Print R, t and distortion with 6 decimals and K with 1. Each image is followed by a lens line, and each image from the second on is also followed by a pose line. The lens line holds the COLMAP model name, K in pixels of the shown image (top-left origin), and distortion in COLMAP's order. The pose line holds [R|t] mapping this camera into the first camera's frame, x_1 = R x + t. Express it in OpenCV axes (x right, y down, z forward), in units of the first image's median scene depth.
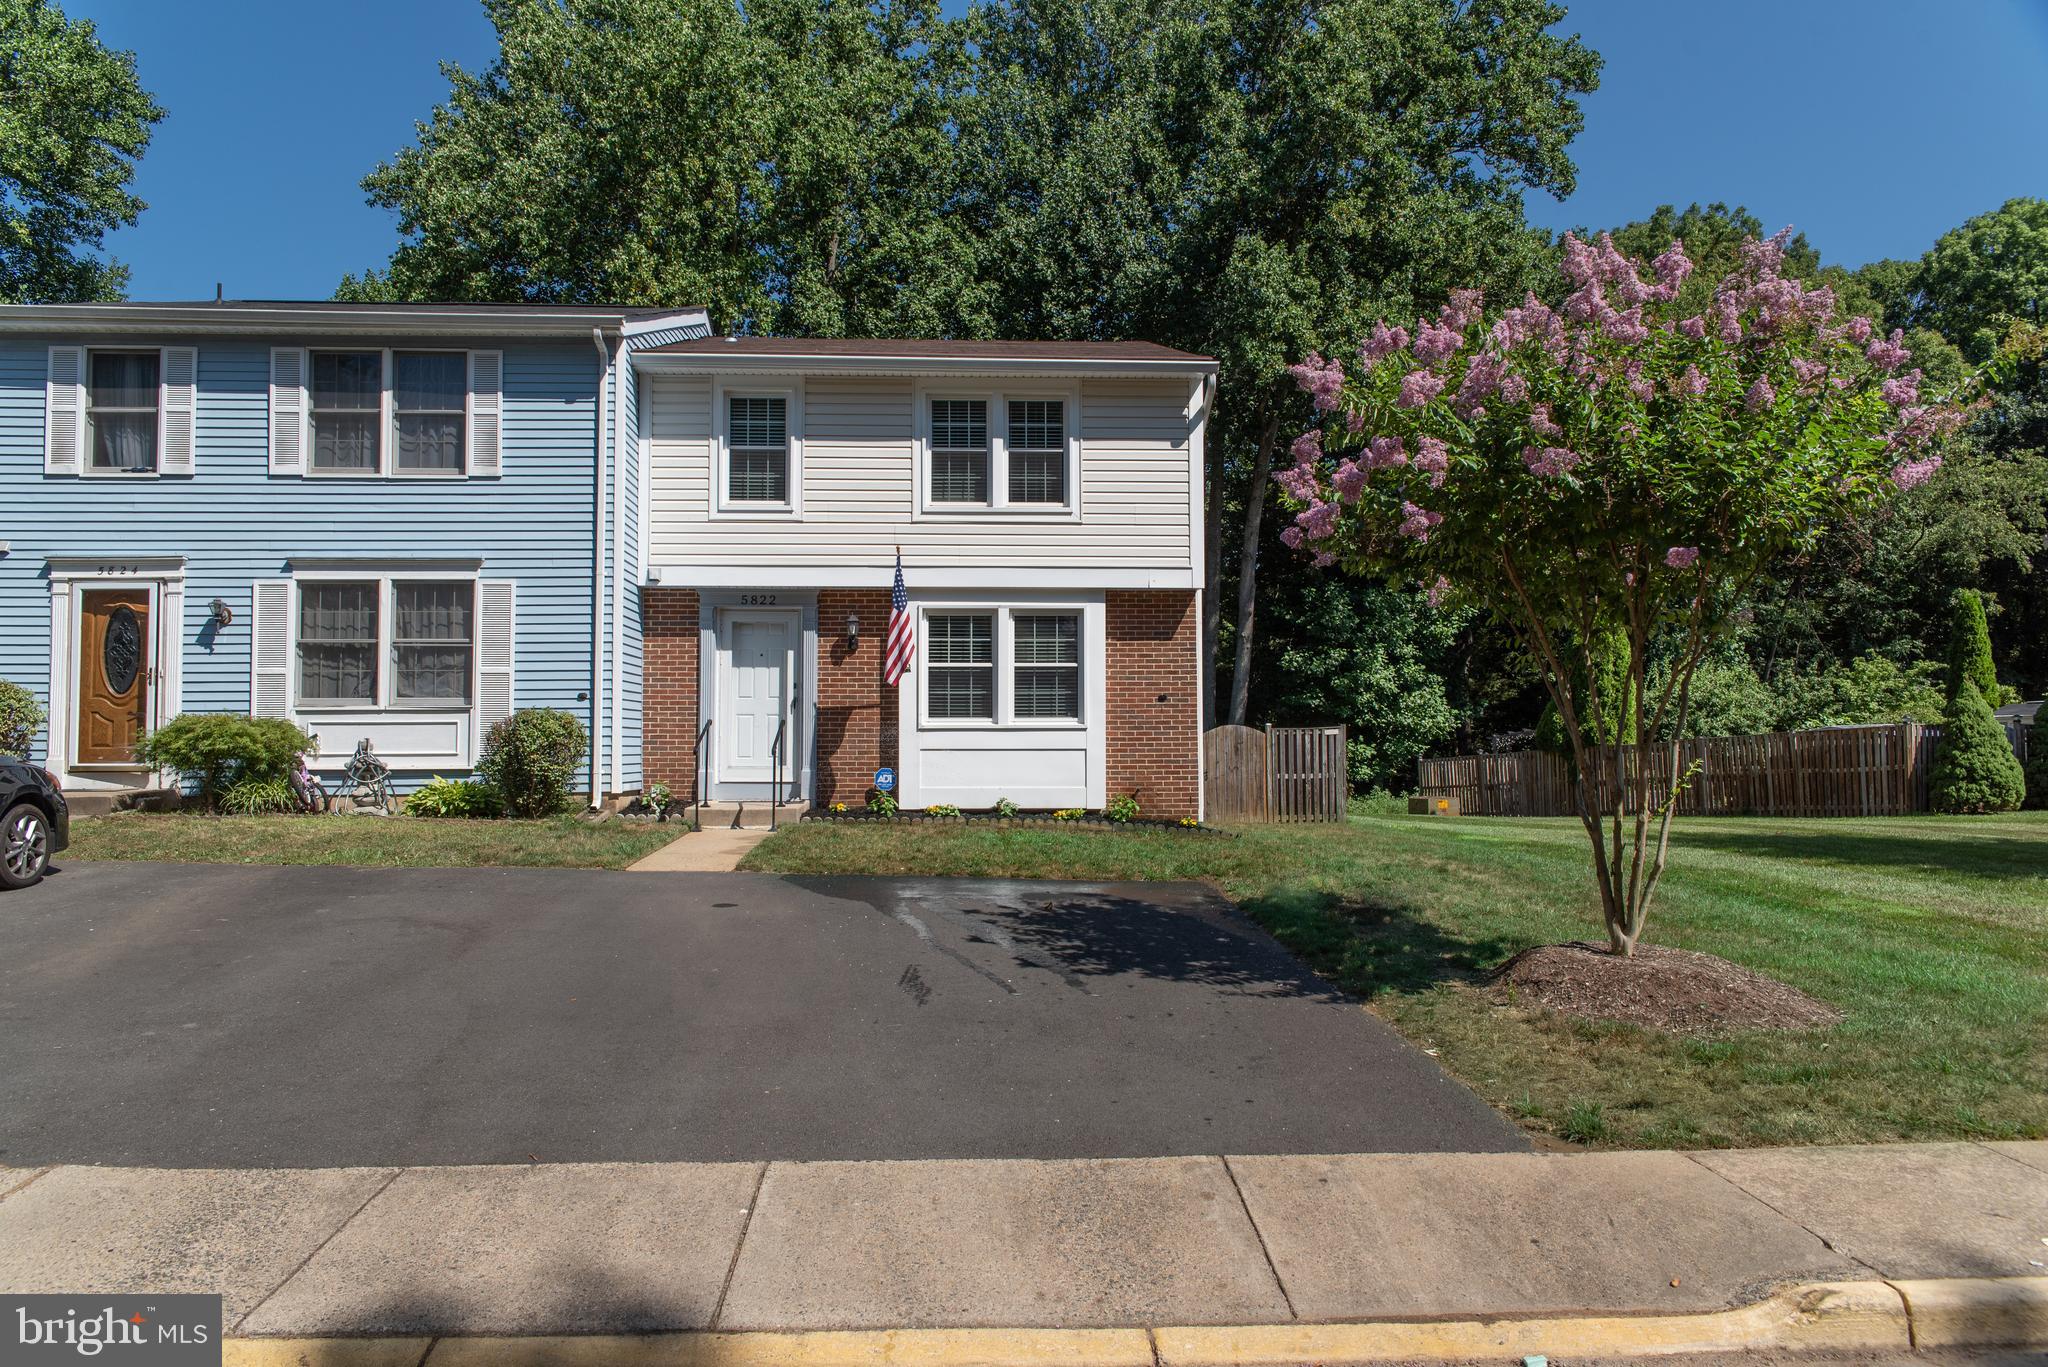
lens RADIAL K [[1431.0, 0, 1018.4], [0, 1431.0, 684.9], [0, 0, 1]] dist [0.006594, -0.000459]
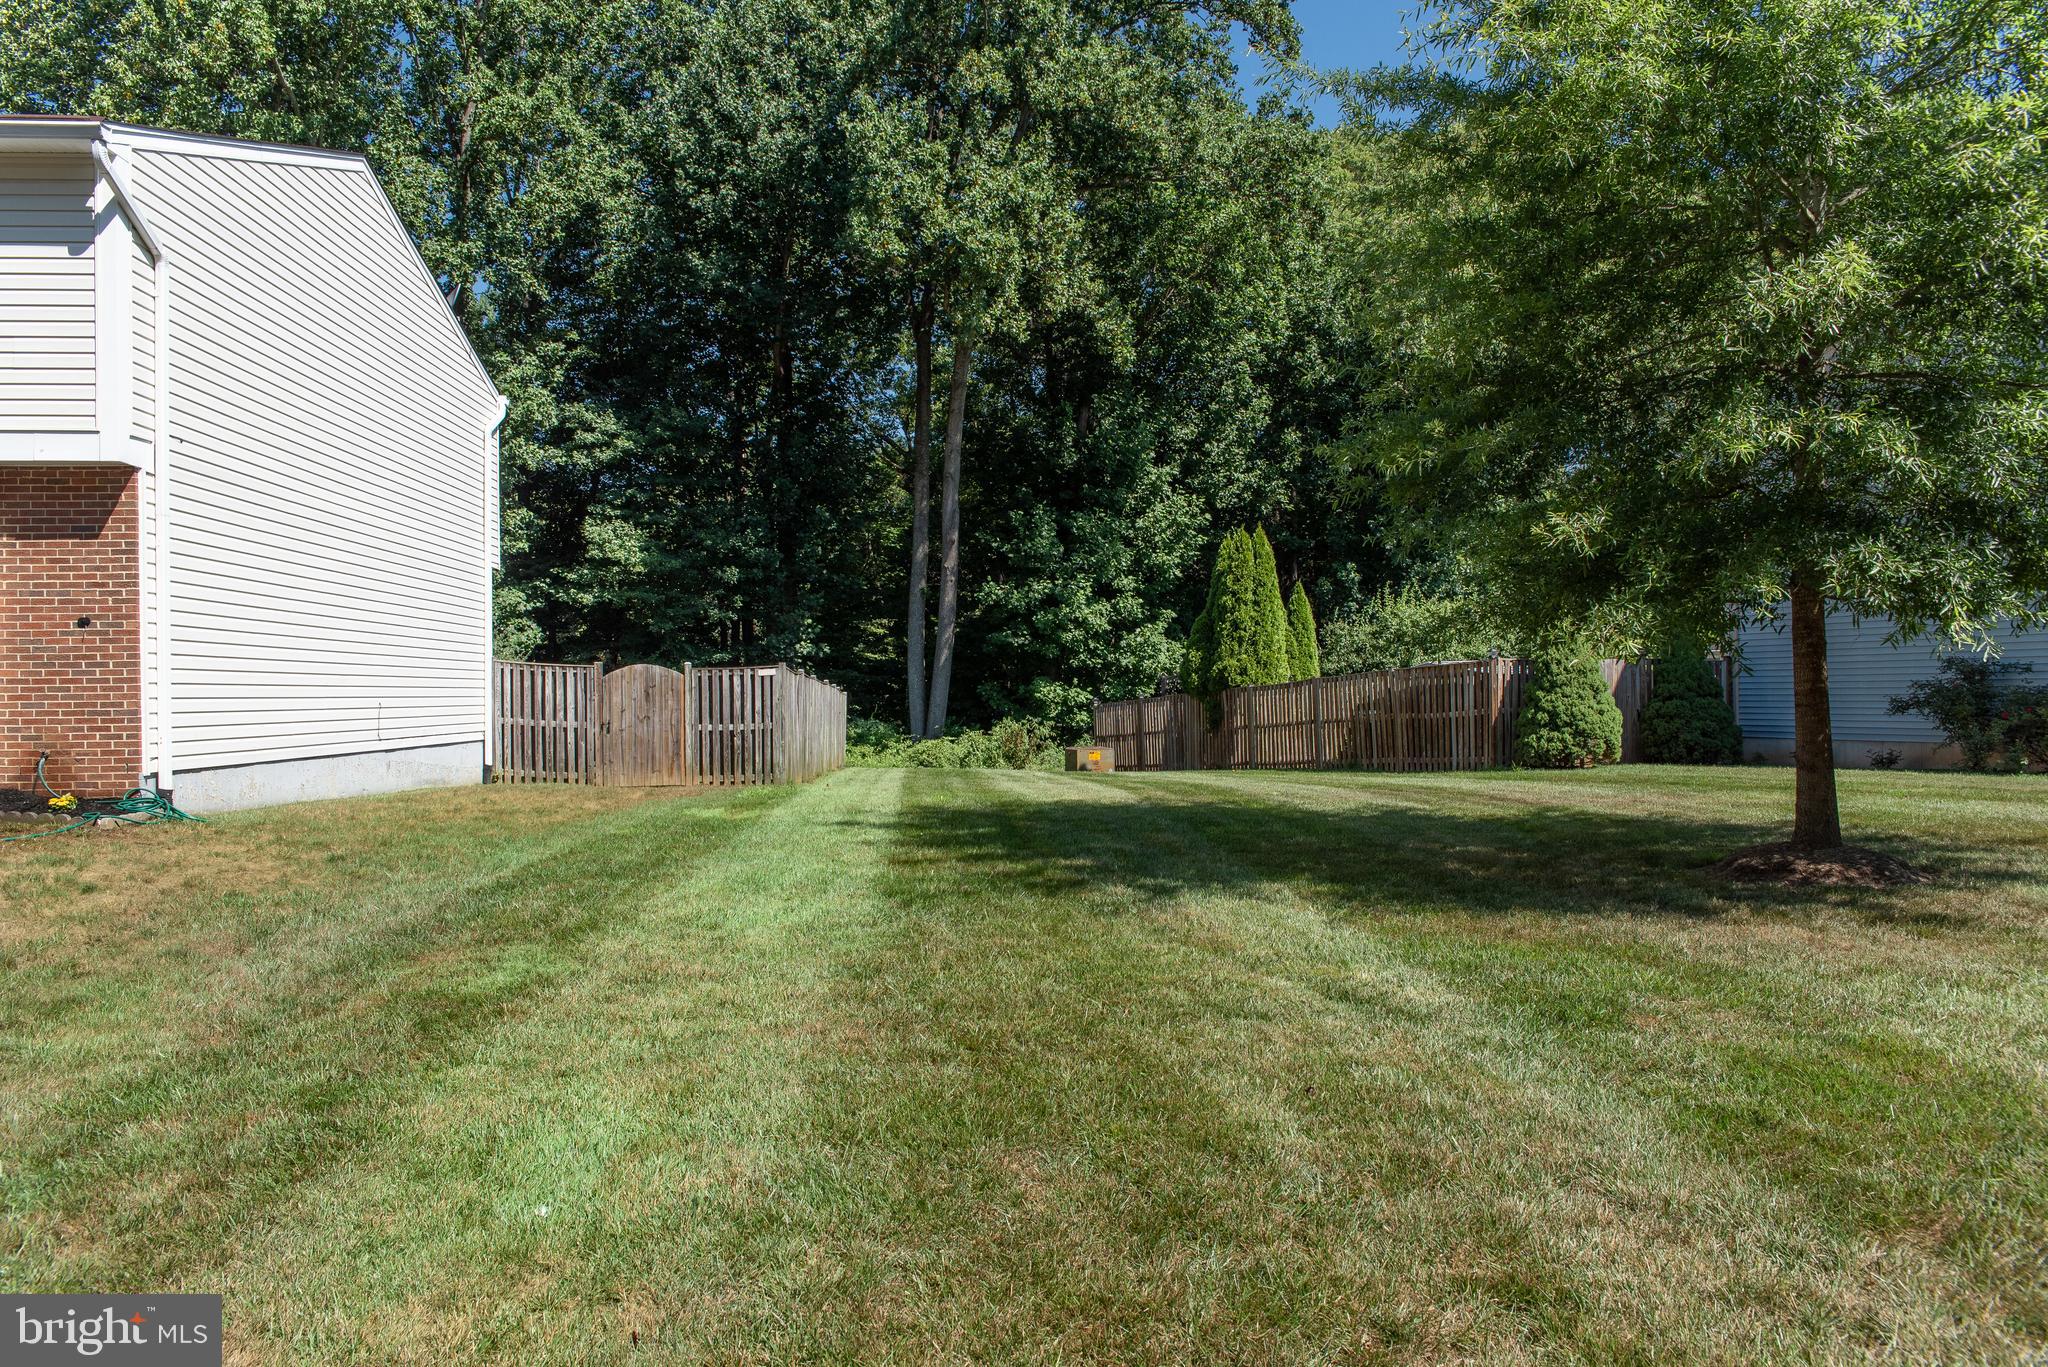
lens RADIAL K [[1431.0, 0, 1026.3], [0, 1431.0, 685.6], [0, 0, 1]] dist [0.006594, -0.000459]
pose [[0.999919, -0.005228, 0.011581, 0.246119], [0.004781, 0.999253, 0.038356, 0.006988], [-0.011773, -0.038297, 0.999197, 0.132761]]
